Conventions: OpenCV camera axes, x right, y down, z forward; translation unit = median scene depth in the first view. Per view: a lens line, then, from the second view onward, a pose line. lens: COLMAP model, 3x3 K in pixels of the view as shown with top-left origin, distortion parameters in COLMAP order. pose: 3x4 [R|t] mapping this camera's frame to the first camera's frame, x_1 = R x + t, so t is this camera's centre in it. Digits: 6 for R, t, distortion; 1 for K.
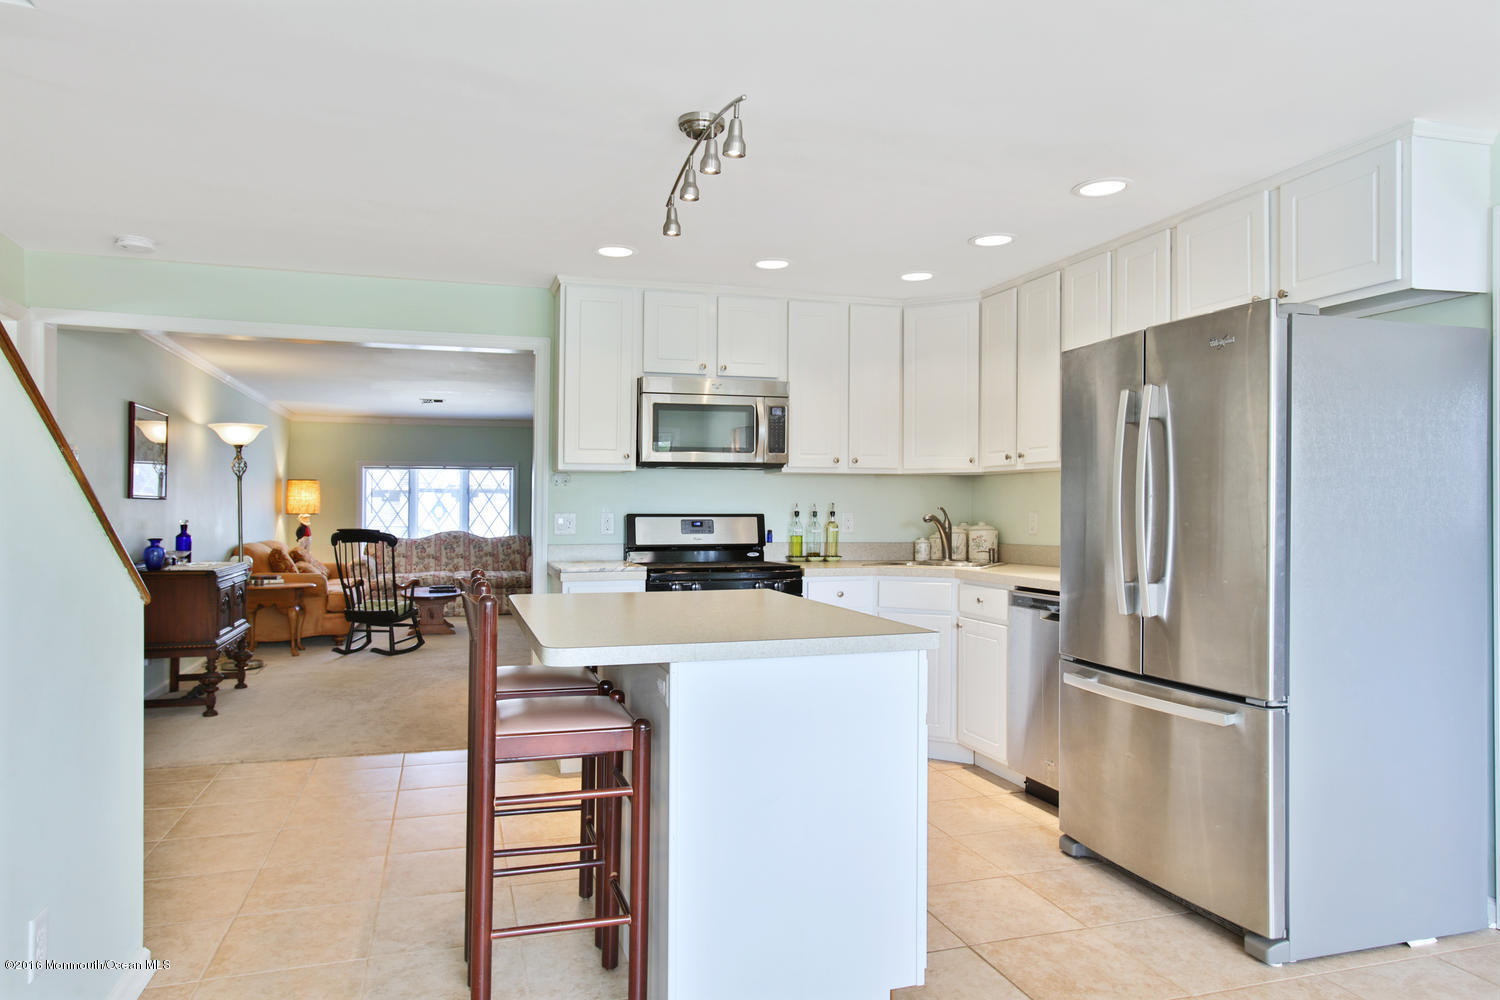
lens RADIAL K [[938.3, 0, 738.4], [0, 938.3, 497.2], [0, 0, 1]] dist [0.008335, 0.005013]
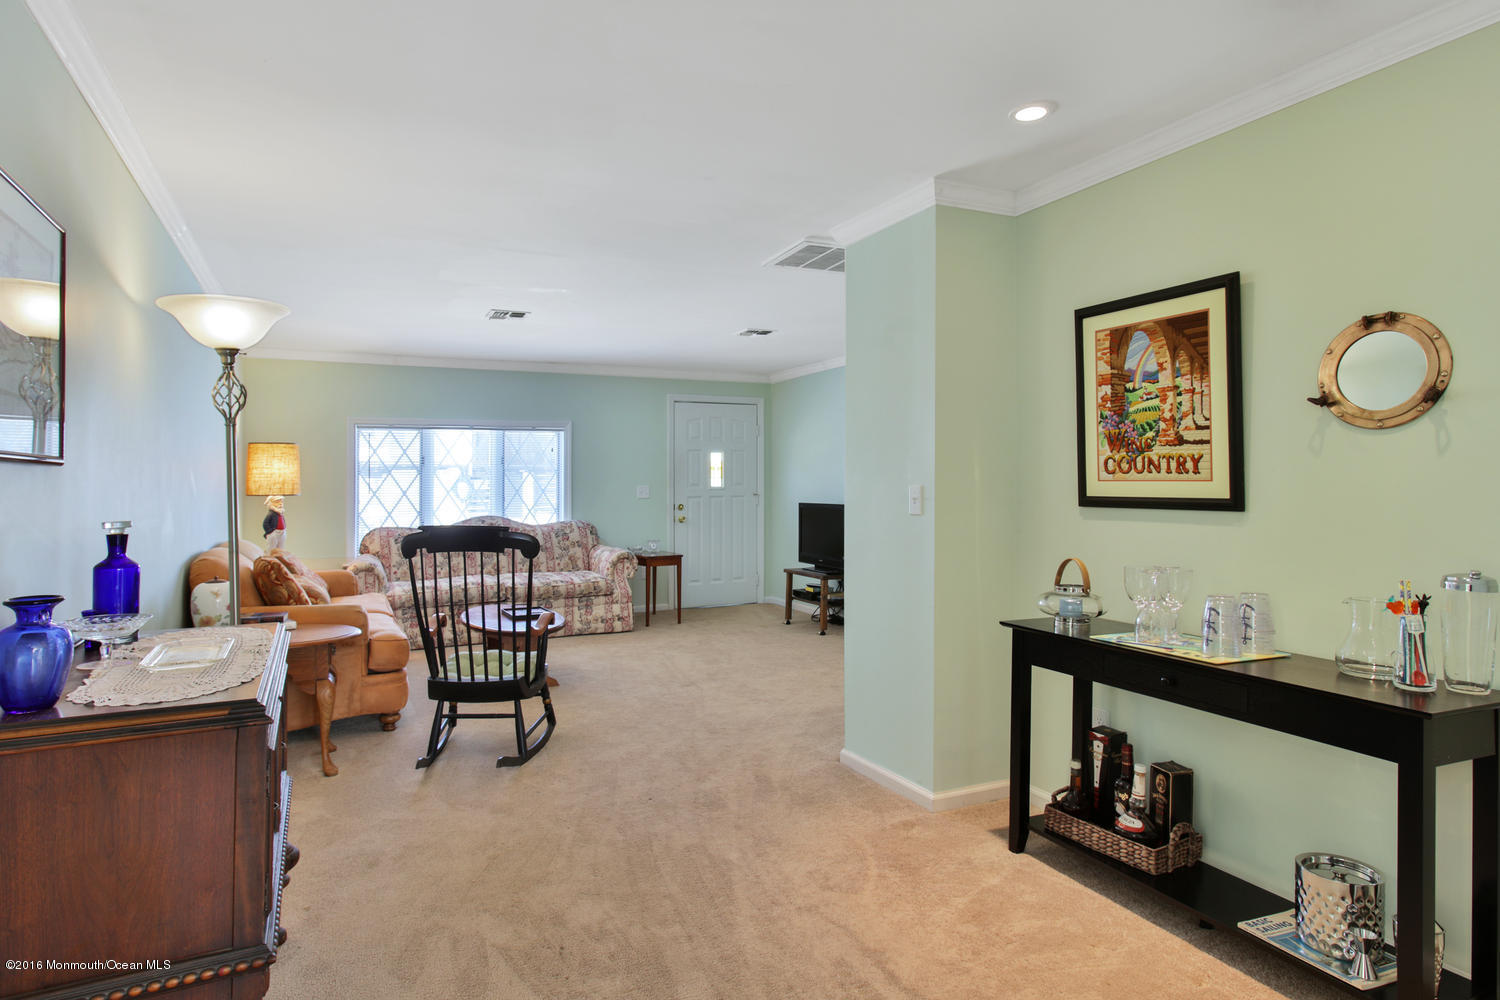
lens RADIAL K [[829.7, 0, 737.5], [0, 829.7, 472.9], [0, 0, 1]] dist [-0.006644, 0.007790]
pose [[0.986506, -0.006000, 0.163614, -0.324175], [0.006005, 0.999982, 0.000466, 0.005807], [-0.163614, 0.000523, 0.986524, 0.517406]]
